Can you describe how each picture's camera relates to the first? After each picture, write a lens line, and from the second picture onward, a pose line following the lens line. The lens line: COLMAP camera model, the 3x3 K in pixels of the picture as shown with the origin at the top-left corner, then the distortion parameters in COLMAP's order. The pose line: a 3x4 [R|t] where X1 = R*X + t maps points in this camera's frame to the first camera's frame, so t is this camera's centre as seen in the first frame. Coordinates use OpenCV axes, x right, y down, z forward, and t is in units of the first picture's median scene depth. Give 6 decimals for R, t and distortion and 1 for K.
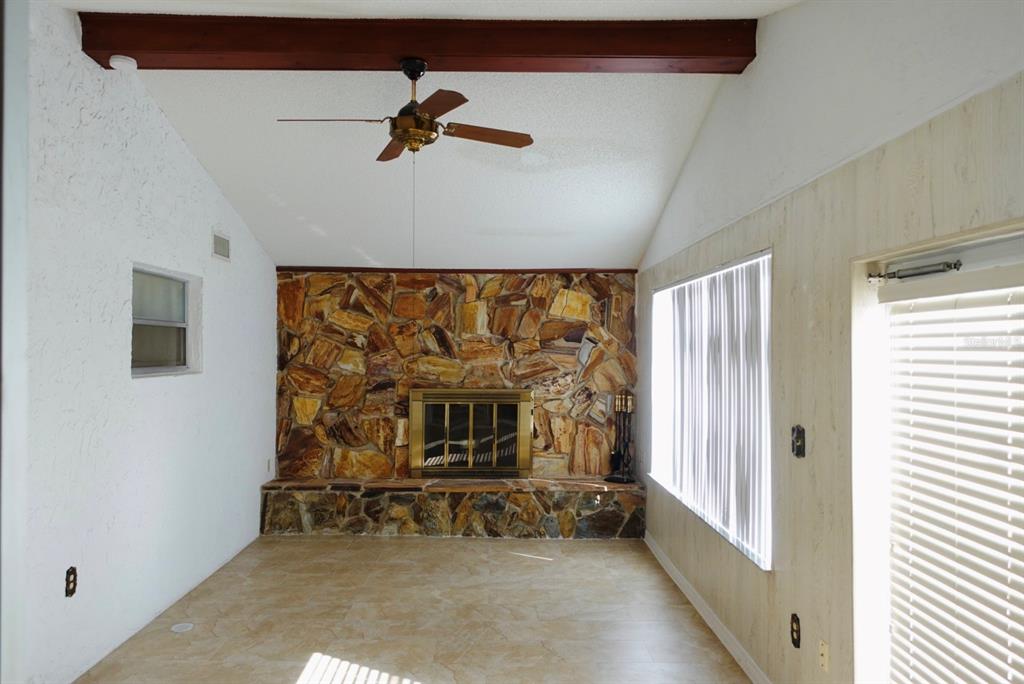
lens RADIAL K [[705.6, 0, 510.9], [0, 705.6, 339.6], [0, 0, 1]] dist [0.001627, 0.006576]
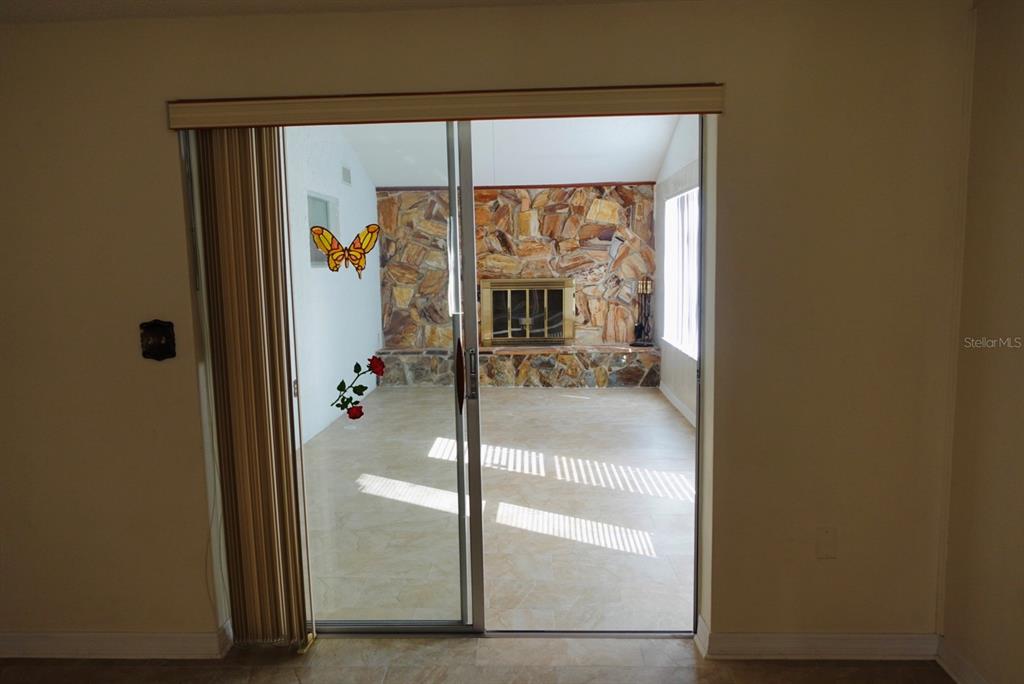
lens RADIAL K [[705.6, 0, 514.7], [0, 705.6, 333.9], [0, 0, 1]] dist [0.001627, 0.006576]
pose [[0.998294, -0.017158, -0.055814, -0.007974], [0.023687, 0.992669, 0.118518, 0.016462], [0.053372, -0.119638, 0.991382, -0.311418]]
